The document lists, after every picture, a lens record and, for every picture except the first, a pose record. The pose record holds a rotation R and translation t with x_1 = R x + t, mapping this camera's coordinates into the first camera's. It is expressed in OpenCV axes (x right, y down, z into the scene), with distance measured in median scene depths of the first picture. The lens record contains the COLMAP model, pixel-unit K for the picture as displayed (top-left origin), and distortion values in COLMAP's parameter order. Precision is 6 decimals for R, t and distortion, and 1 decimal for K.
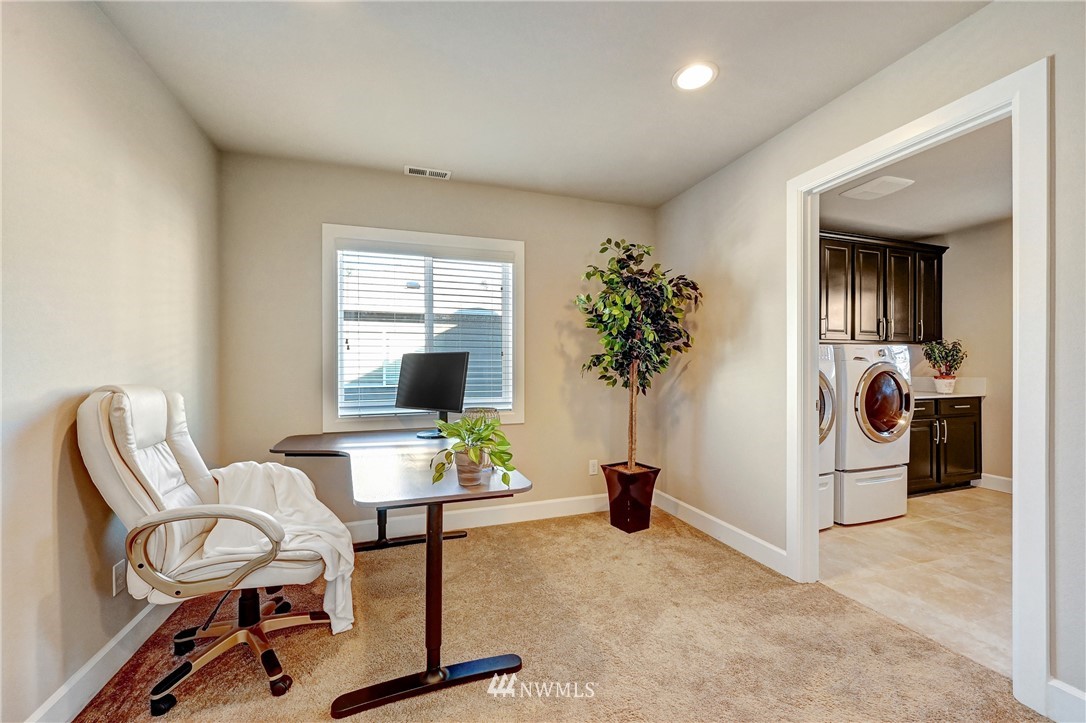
lens RADIAL K [[441.6, 0, 535.6], [0, 441.6, 364.2], [0, 0, 1]] dist [0.000794, 0.001069]
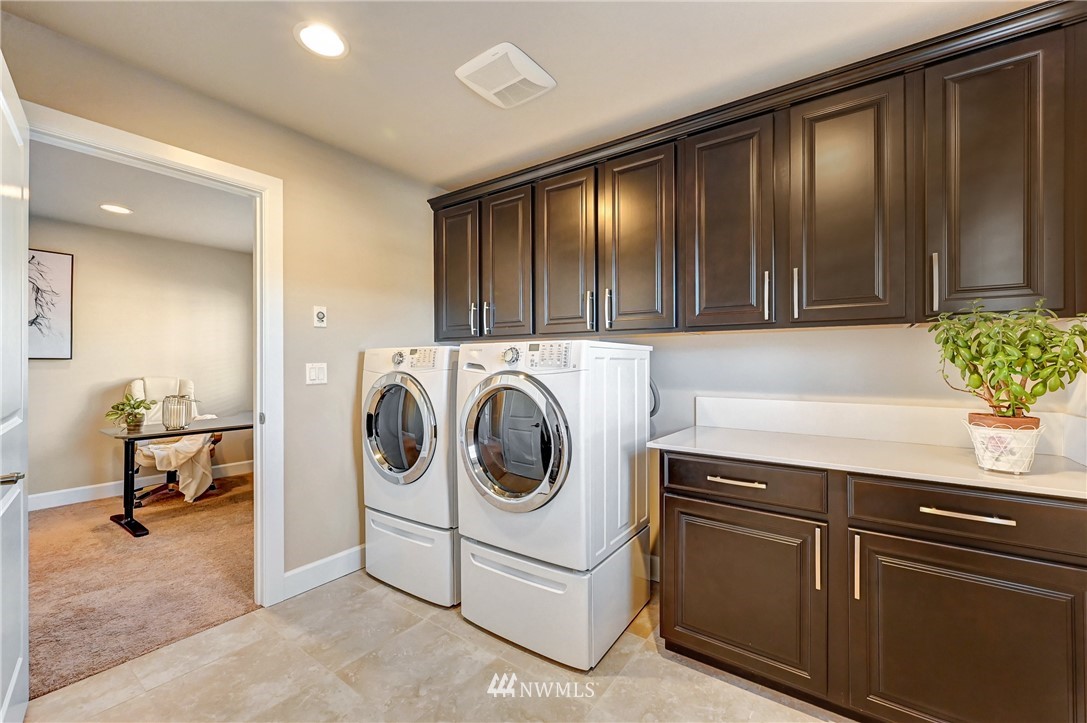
lens RADIAL K [[442.0, 0, 535.9], [0, 442.0, 361.7], [0, 0, 1]] dist [0.000794, 0.001069]
pose [[0.567058, -0.005319, -0.823661, 1.446006], [0.002332, 0.999986, -0.004852, -0.016433], [0.823675, 0.000830, 0.567062, 0.787099]]
